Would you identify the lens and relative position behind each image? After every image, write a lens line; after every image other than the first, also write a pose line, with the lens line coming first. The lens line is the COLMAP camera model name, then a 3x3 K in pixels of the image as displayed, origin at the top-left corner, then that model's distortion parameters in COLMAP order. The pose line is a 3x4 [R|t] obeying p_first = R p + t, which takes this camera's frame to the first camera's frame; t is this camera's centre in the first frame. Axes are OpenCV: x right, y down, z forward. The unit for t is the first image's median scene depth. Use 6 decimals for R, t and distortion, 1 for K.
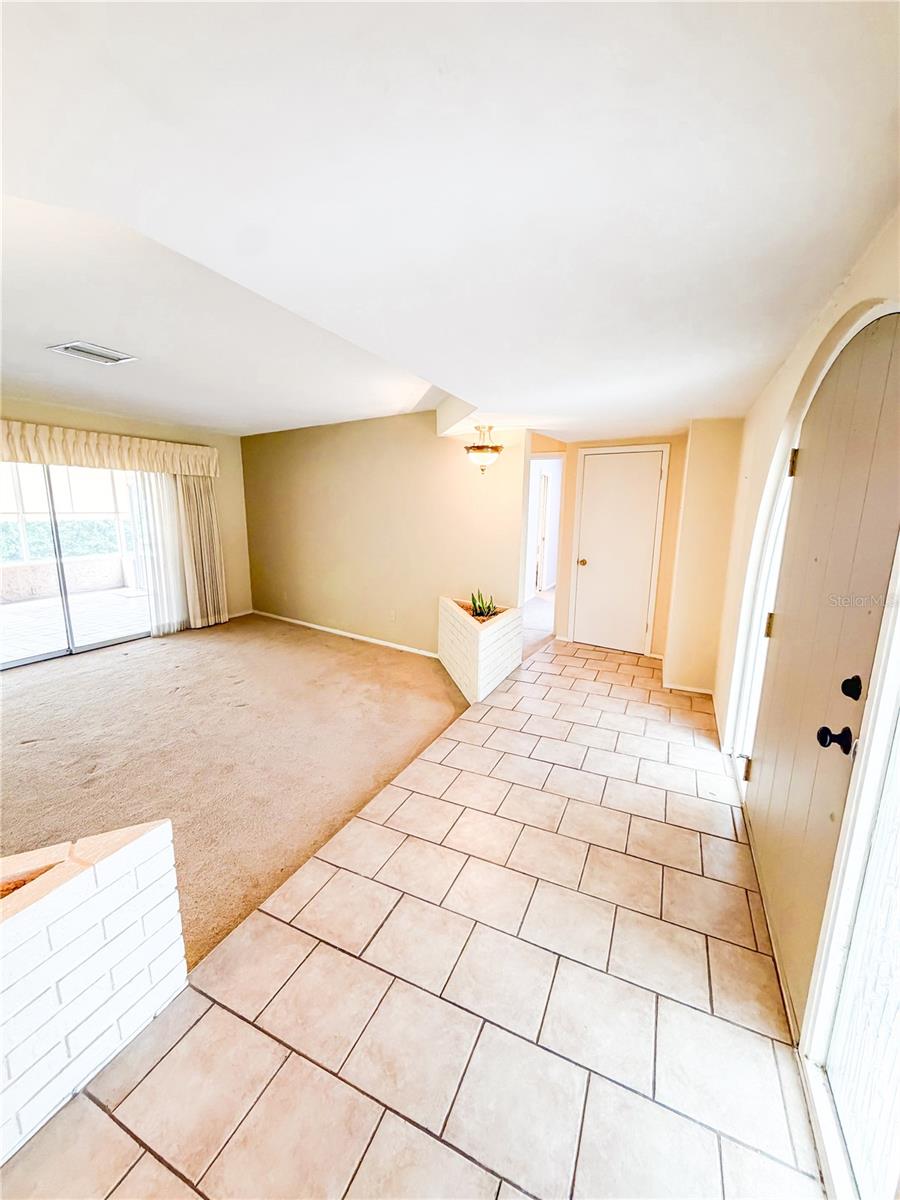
lens RADIAL K [[479.4, 0, 451.6], [0, 479.4, 598.8], [0, 0, 1]] dist [0.001747, -0.000393]
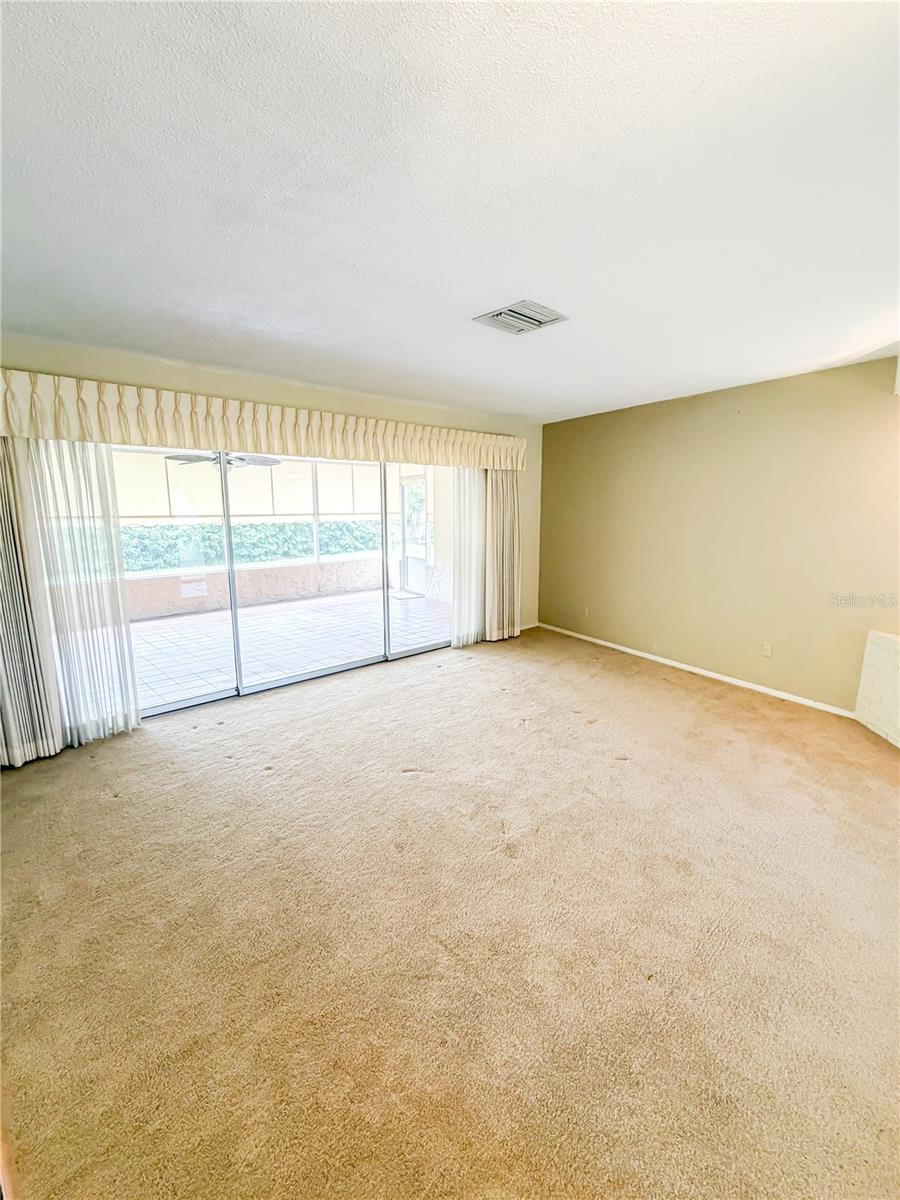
lens RADIAL K [[521.2, 0, 444.7], [0, 521.2, 596.6], [0, 0, 1]] dist [-0.004951, -0.000414]
pose [[0.924677, 0.052115, -0.377169, -0.281400], [-0.058220, 0.998292, -0.004796, -0.012644], [0.376275, 0.026394, 0.926132, 0.075499]]
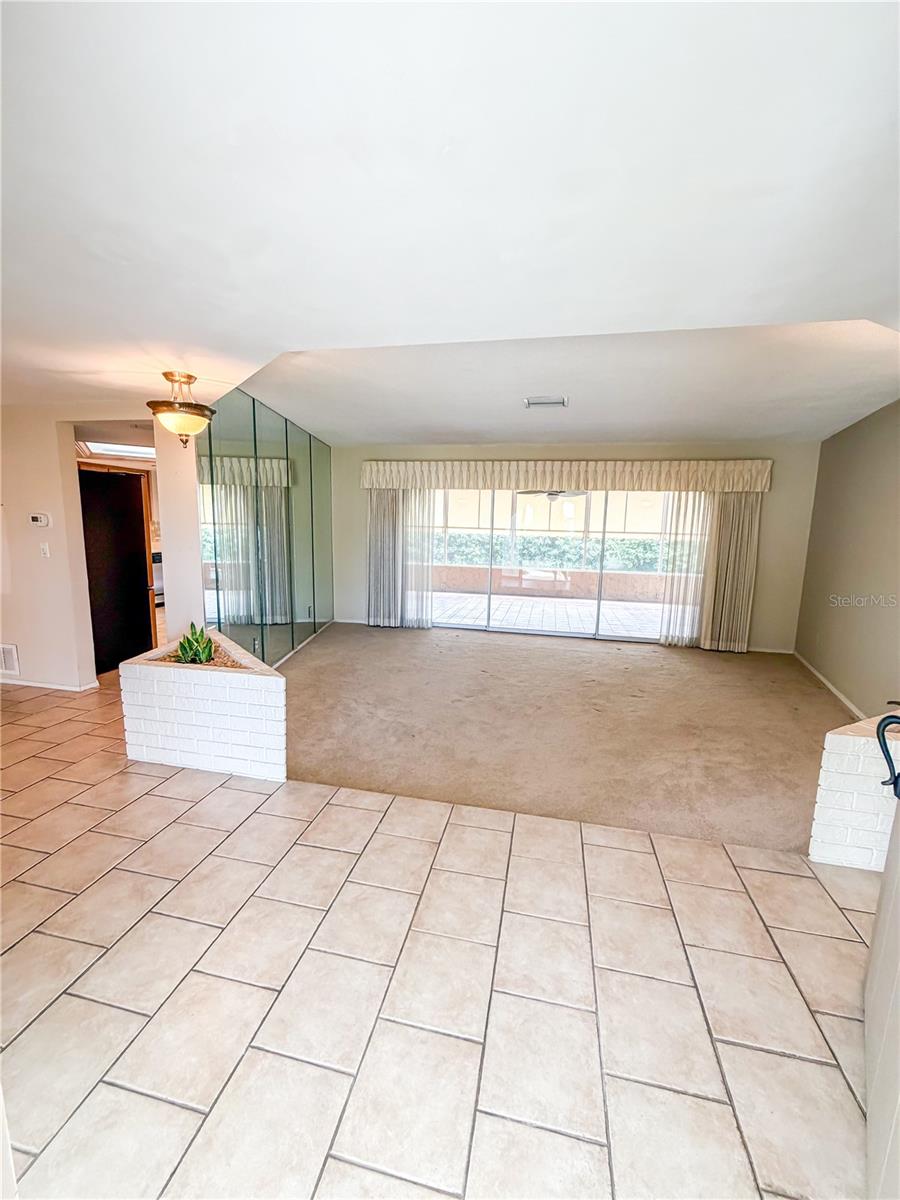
lens RADIAL K [[479.4, 0, 447.5], [0, 479.4, 596.6], [0, 0, 1]] dist [0.001747, -0.000393]
pose [[0.212772, 0.136291, -0.967550, 0.312686], [-0.202735, 0.974833, 0.092733, -0.029615], [0.955838, 0.176425, 0.235048, 0.290094]]
